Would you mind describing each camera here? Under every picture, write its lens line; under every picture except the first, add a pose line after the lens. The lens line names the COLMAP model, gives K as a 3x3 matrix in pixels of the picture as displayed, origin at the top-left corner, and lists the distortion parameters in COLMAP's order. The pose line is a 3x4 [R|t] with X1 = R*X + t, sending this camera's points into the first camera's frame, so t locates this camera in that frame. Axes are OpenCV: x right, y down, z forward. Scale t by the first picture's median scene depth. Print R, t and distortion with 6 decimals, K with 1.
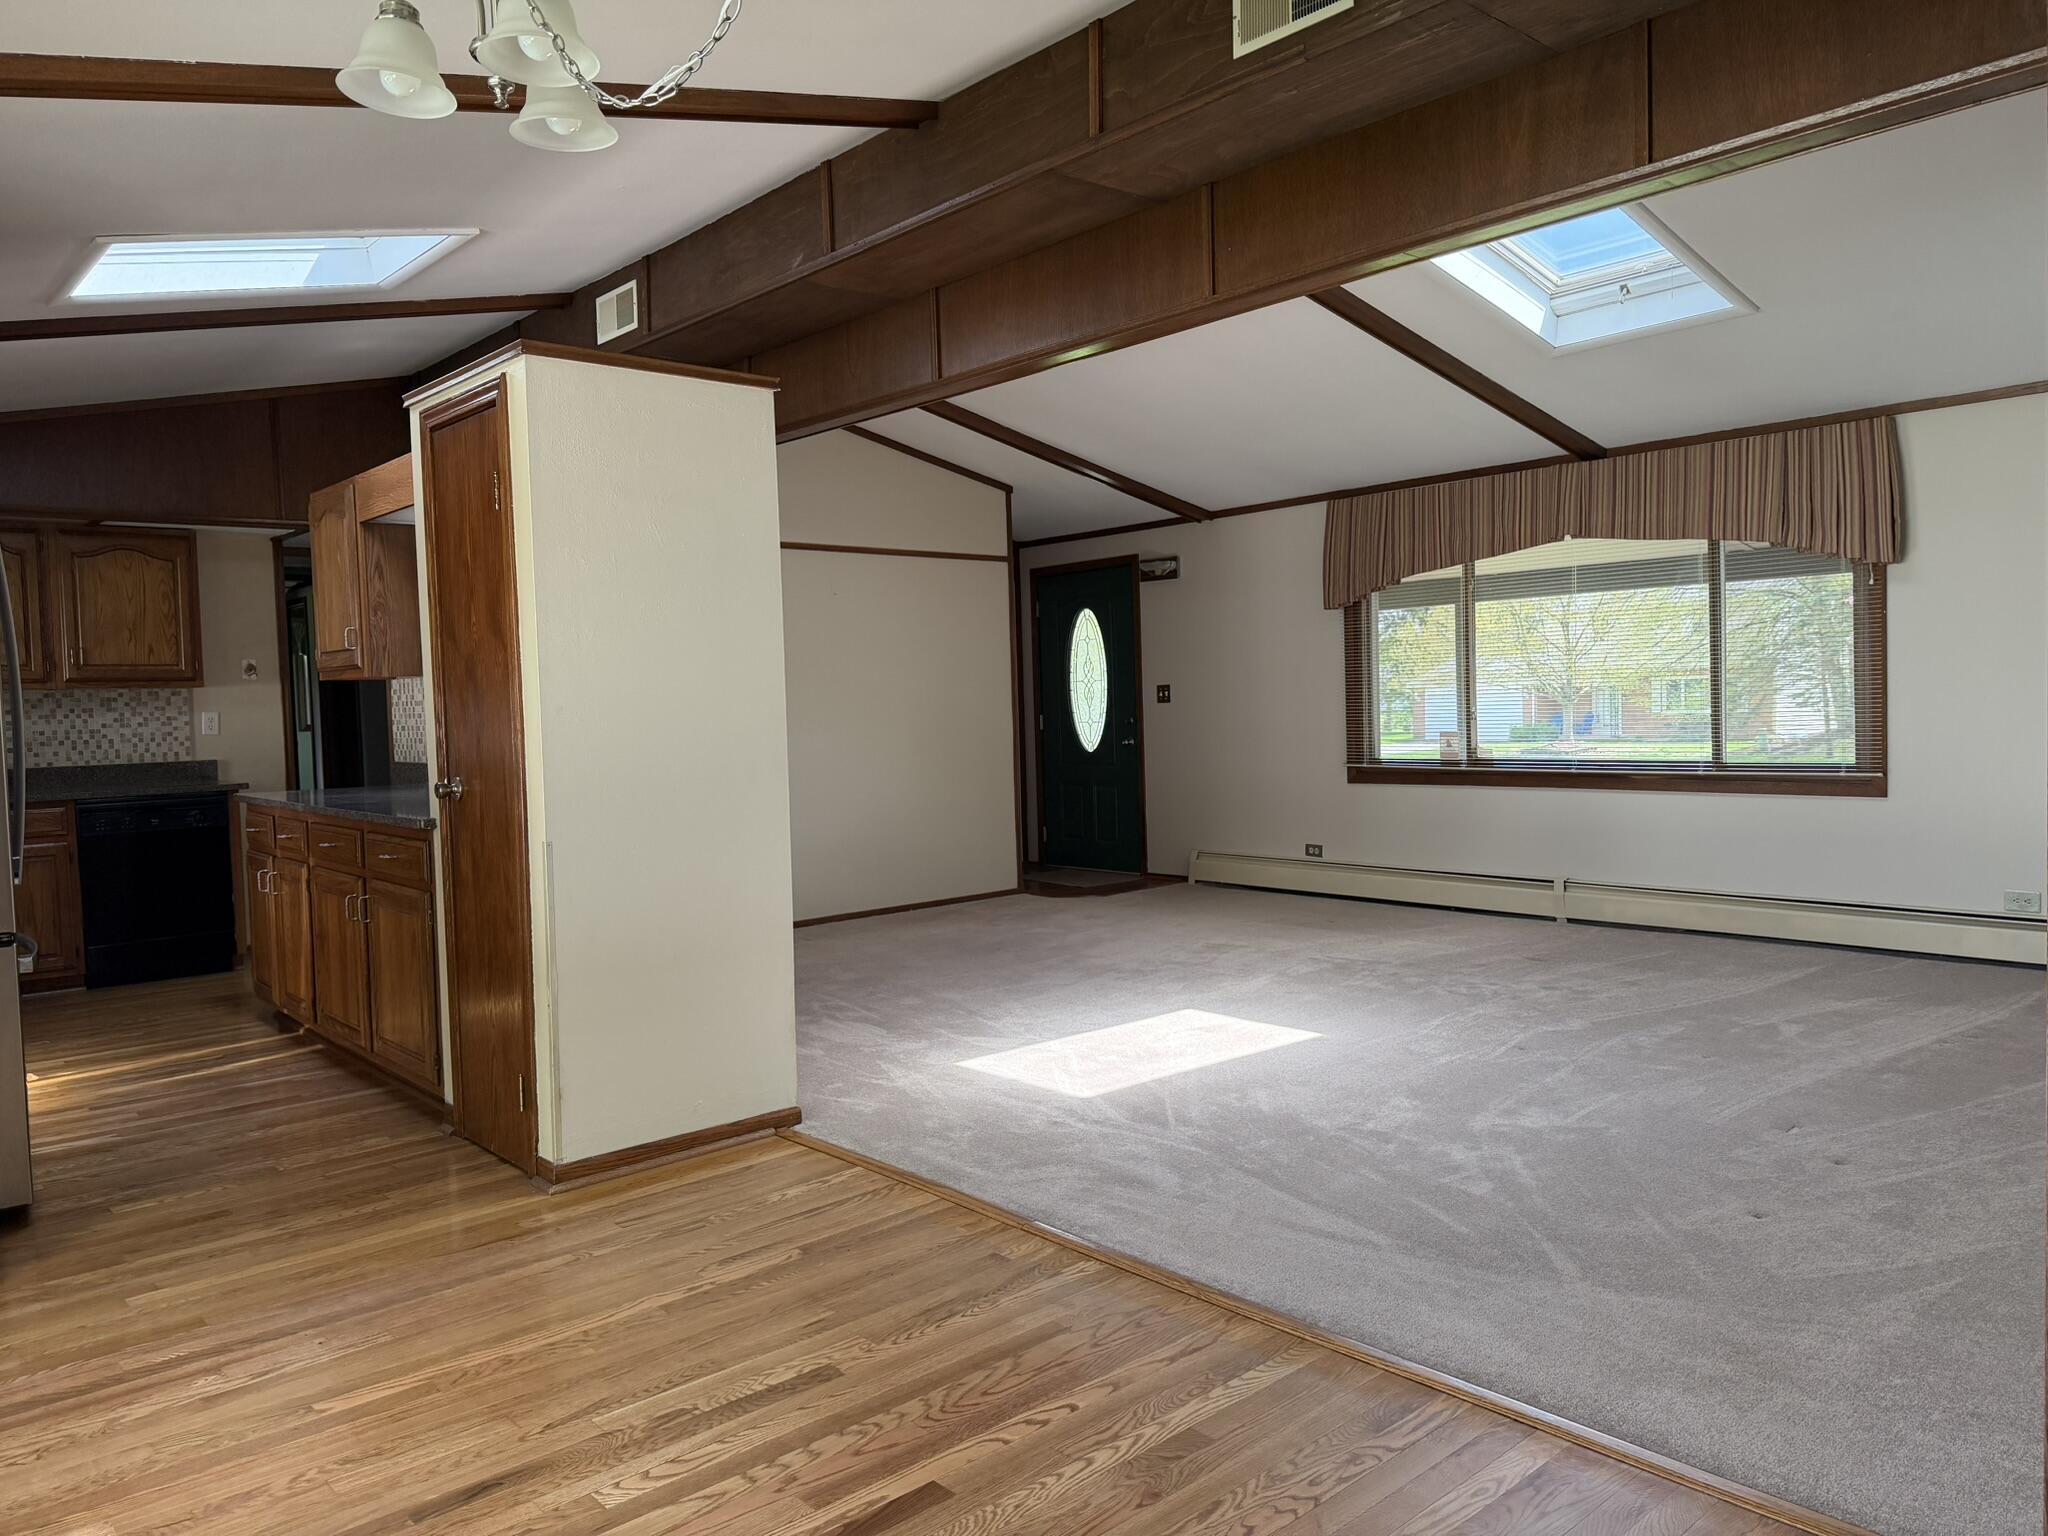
lens RADIAL K [[1440.9, 0, 1022.8], [0, 1440.9, 775.8], [0, 0, 1]] dist [0.055773, -0.075330]
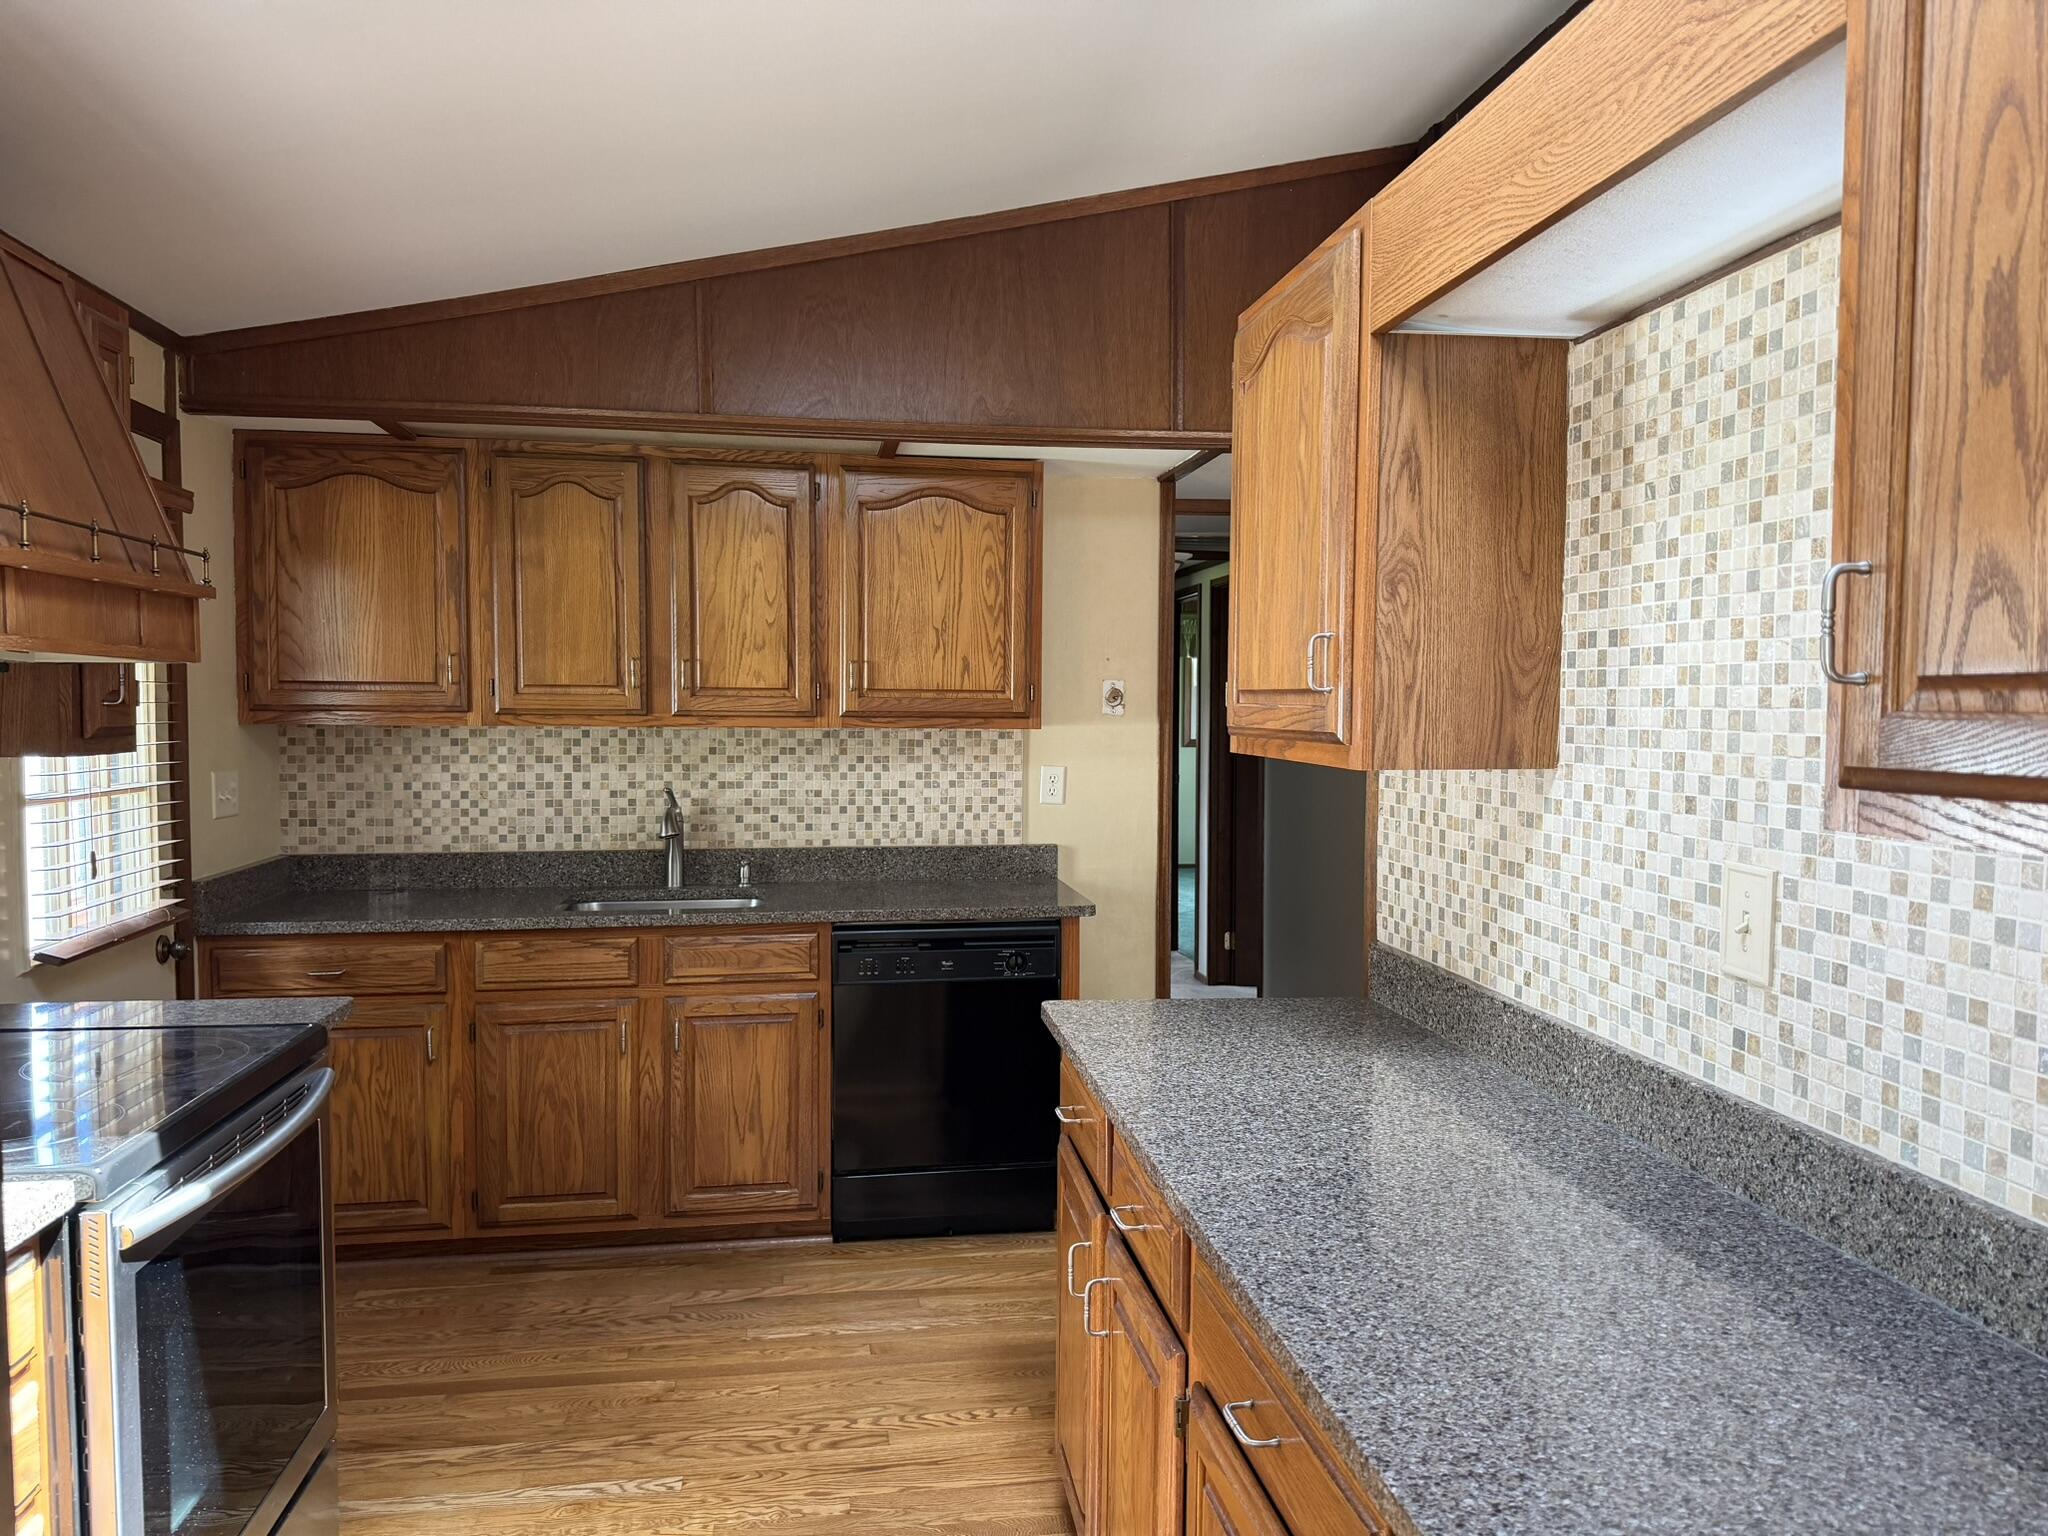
lens RADIAL K [[1440.9, 0, 1022.8], [0, 1440.9, 775.8], [0, 0, 1]] dist [0.055773, -0.075330]
pose [[0.841003, 0.057947, -0.537918, -0.272155], [-0.056058, 0.998229, 0.019891, -0.057085], [0.538118, 0.013426, 0.842762, 0.540914]]
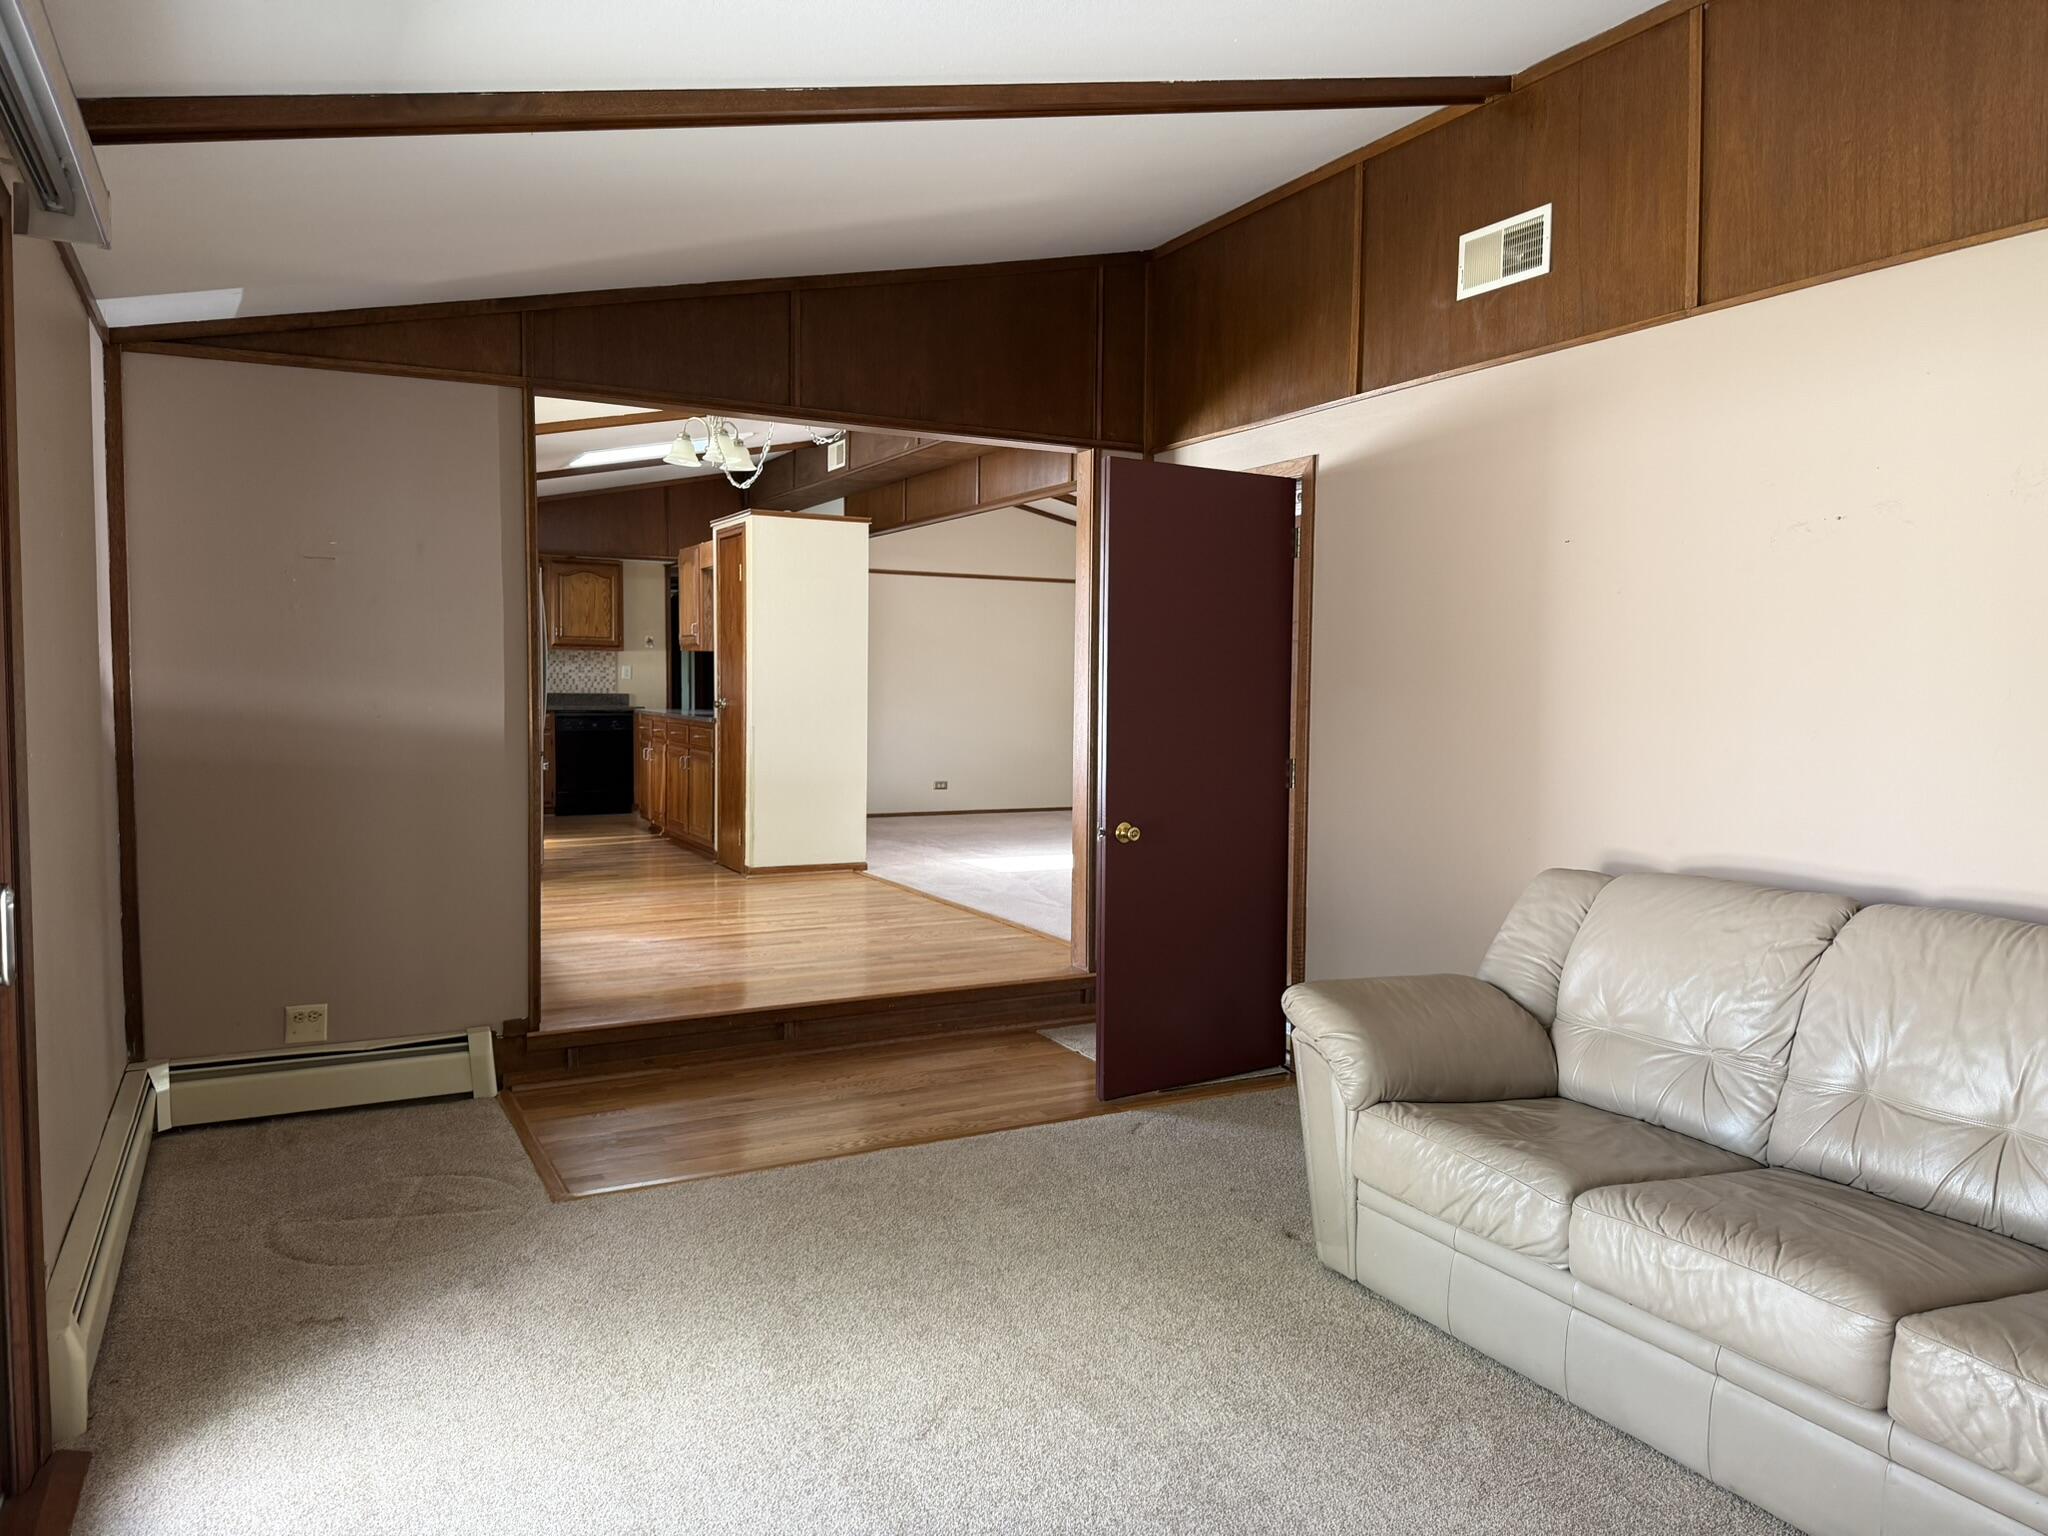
lens RADIAL K [[1440.9, 0, 1022.8], [0, 1440.9, 775.8], [0, 0, 1]] dist [0.055773, -0.075330]
pose [[0.969004, 0.055628, -0.240700, 0.338339], [-0.052381, 0.998429, 0.019873, 0.029914], [0.241428, -0.006649, 0.970396, -0.588220]]
